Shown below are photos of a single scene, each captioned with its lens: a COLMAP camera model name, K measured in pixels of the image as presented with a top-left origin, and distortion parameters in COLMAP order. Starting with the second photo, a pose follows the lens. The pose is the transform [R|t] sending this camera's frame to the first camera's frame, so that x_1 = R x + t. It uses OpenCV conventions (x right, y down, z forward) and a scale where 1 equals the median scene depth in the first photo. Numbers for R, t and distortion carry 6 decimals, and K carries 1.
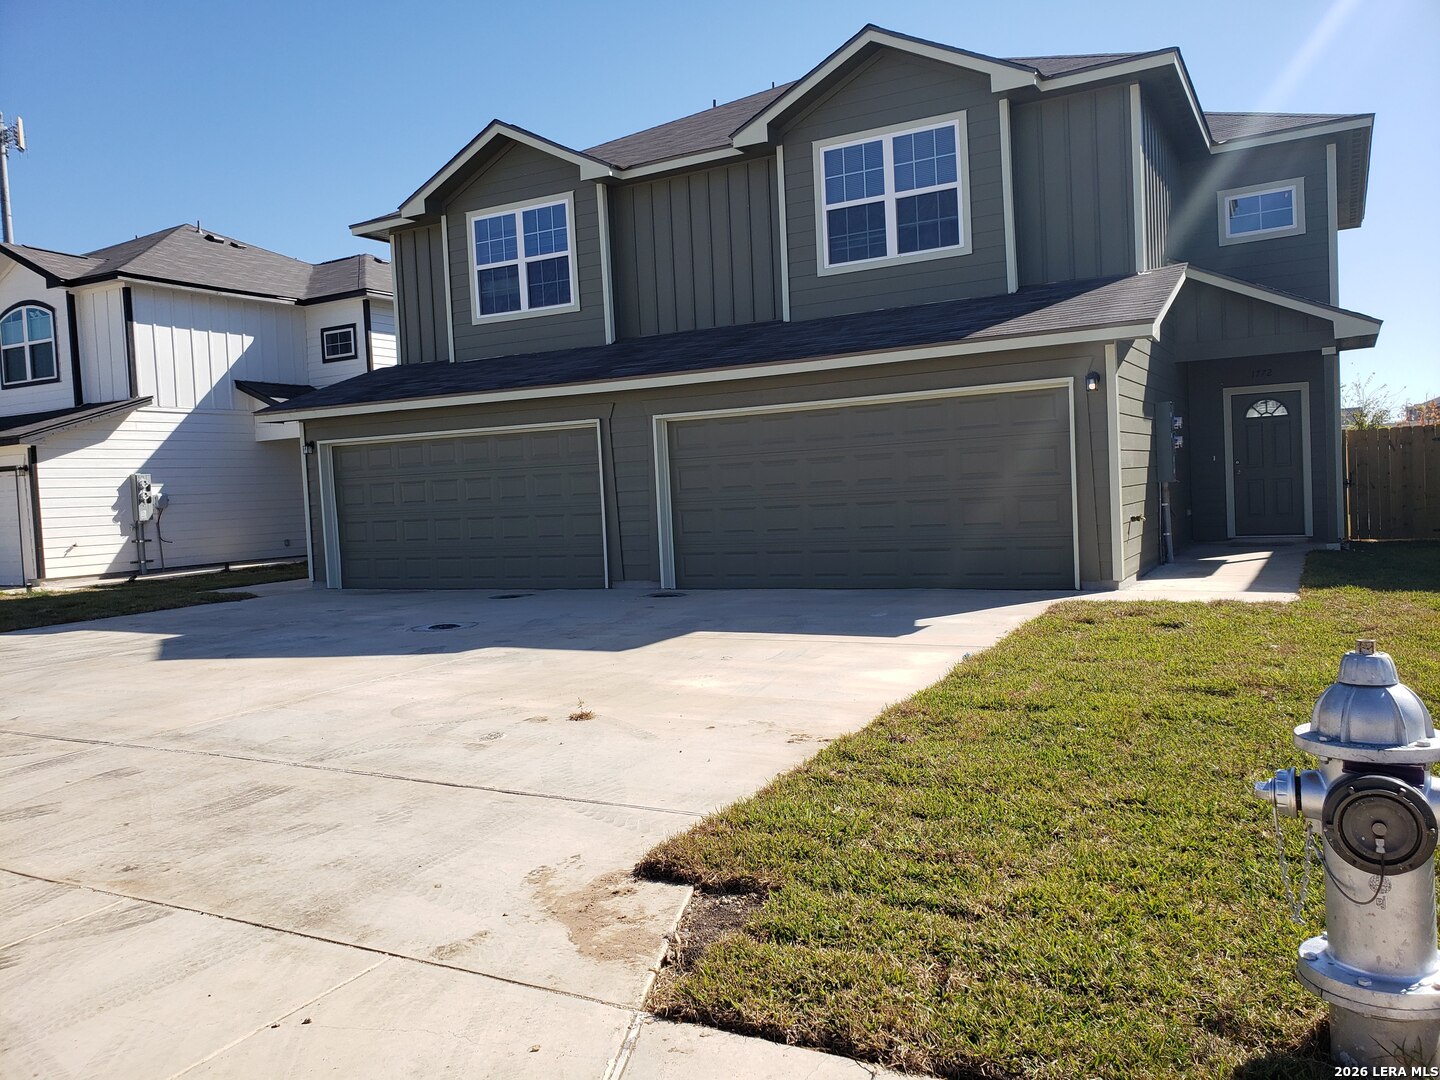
lens RADIAL K [[1151.0, 0, 823.1], [0, 1151.0, 538.2], [0, 0, 1]] dist [0.007565, 0.008926]
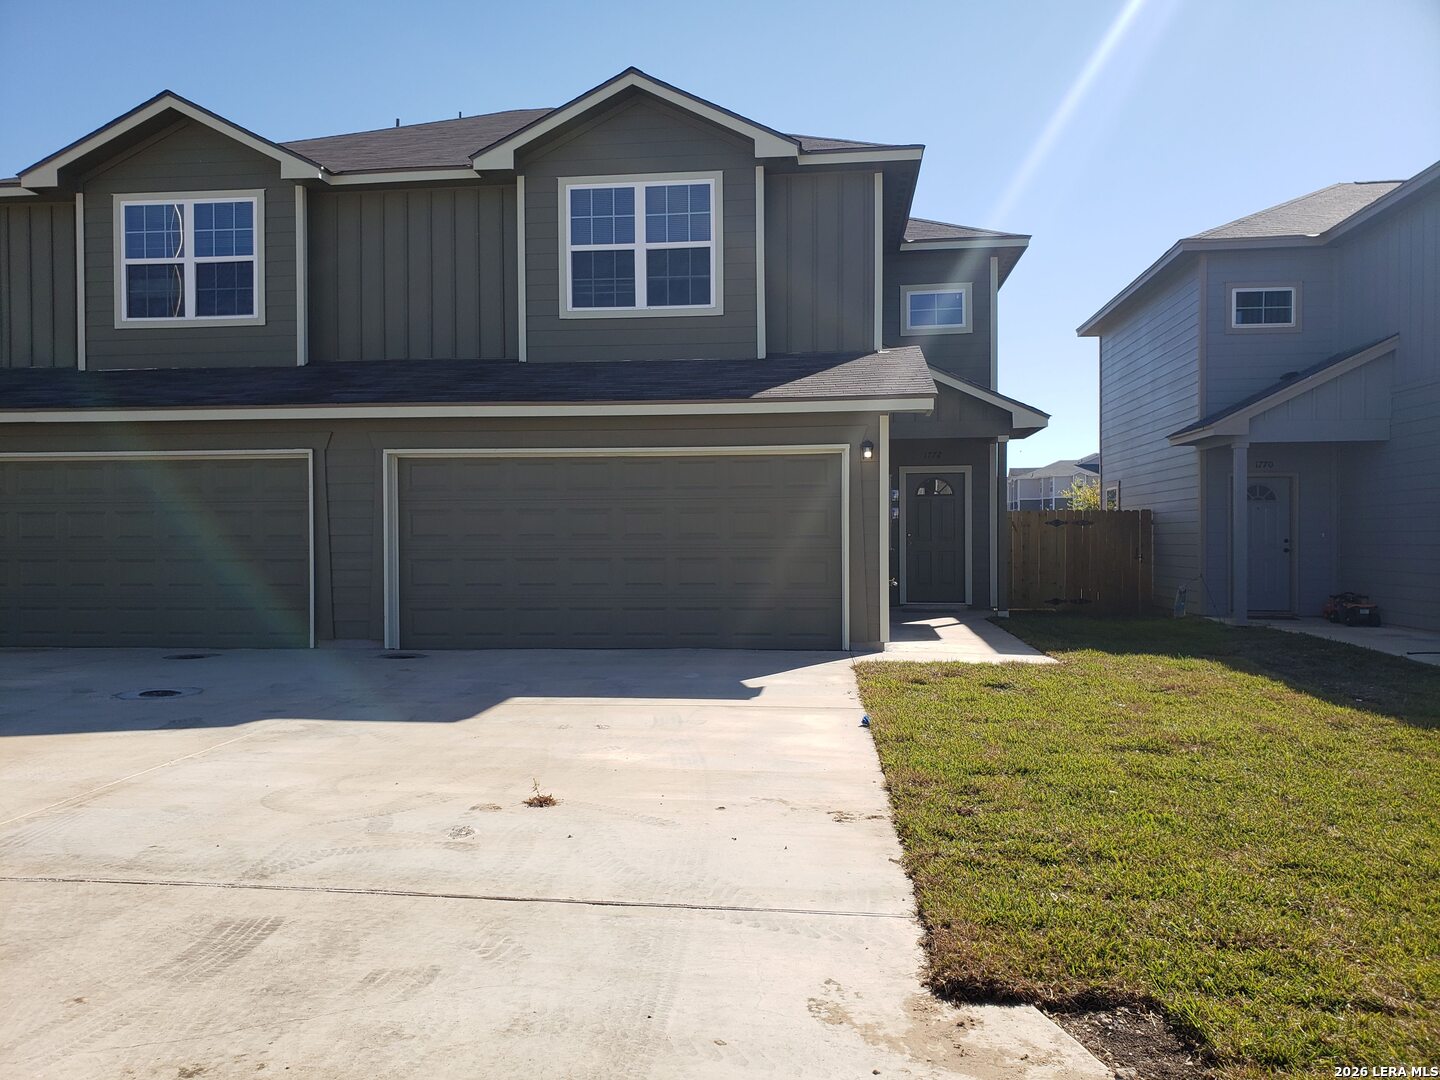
lens RADIAL K [[1108.1, 0, 799.6], [0, 1108.1, 577.4], [0, 0, 1]] dist [0.010372, -0.004642]
pose [[0.928388, 0.029082, 0.370472, -0.162650], [-0.021546, 0.999468, -0.024464, 0.003705], [-0.370986, 0.014730, 0.928522, 0.085949]]
